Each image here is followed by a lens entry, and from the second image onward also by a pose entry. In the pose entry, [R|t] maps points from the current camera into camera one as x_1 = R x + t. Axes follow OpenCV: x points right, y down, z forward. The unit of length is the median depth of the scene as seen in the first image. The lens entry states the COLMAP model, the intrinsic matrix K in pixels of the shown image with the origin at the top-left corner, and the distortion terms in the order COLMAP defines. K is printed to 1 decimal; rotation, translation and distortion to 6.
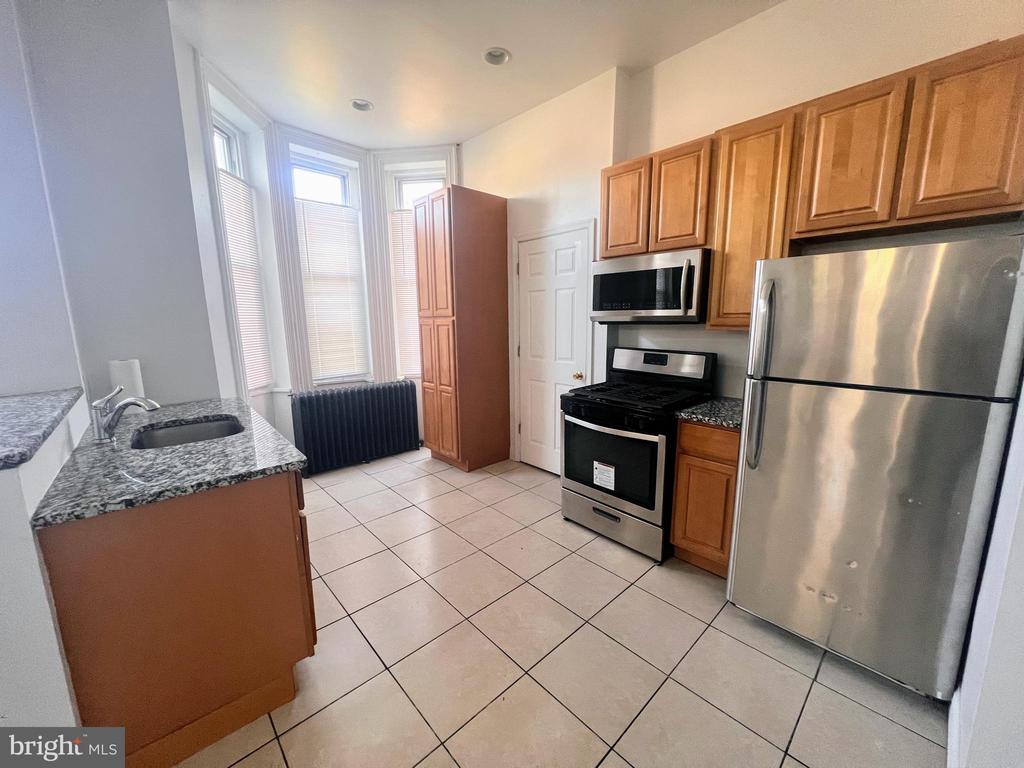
lens RADIAL K [[408.7, 0, 517.7], [0, 408.7, 382.7], [0, 0, 1]] dist [0.019470, 0.000388]
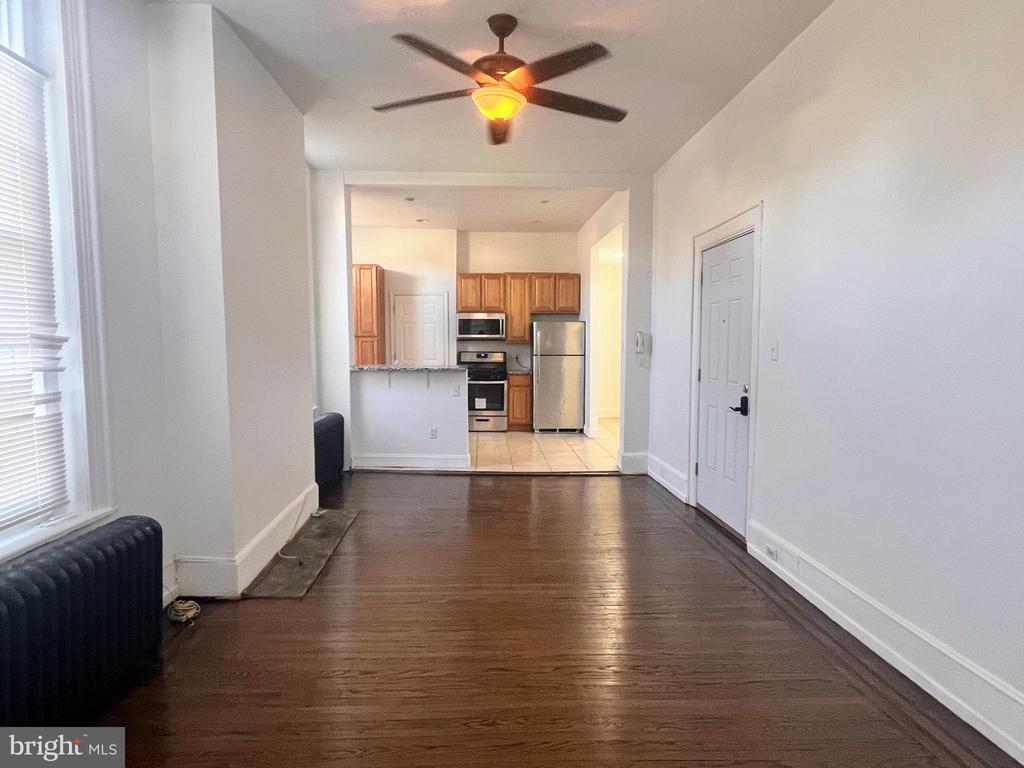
lens RADIAL K [[596.6, 0, 508.1], [0, 596.6, 384.1], [0, 0, 1]] dist [0.009498, 0.003718]
pose [[0.660568, -0.052527, 0.748926, -2.449166], [0.114037, 0.992995, -0.030937, 0.258638], [-0.742055, 0.105842, 0.661931, -1.534999]]
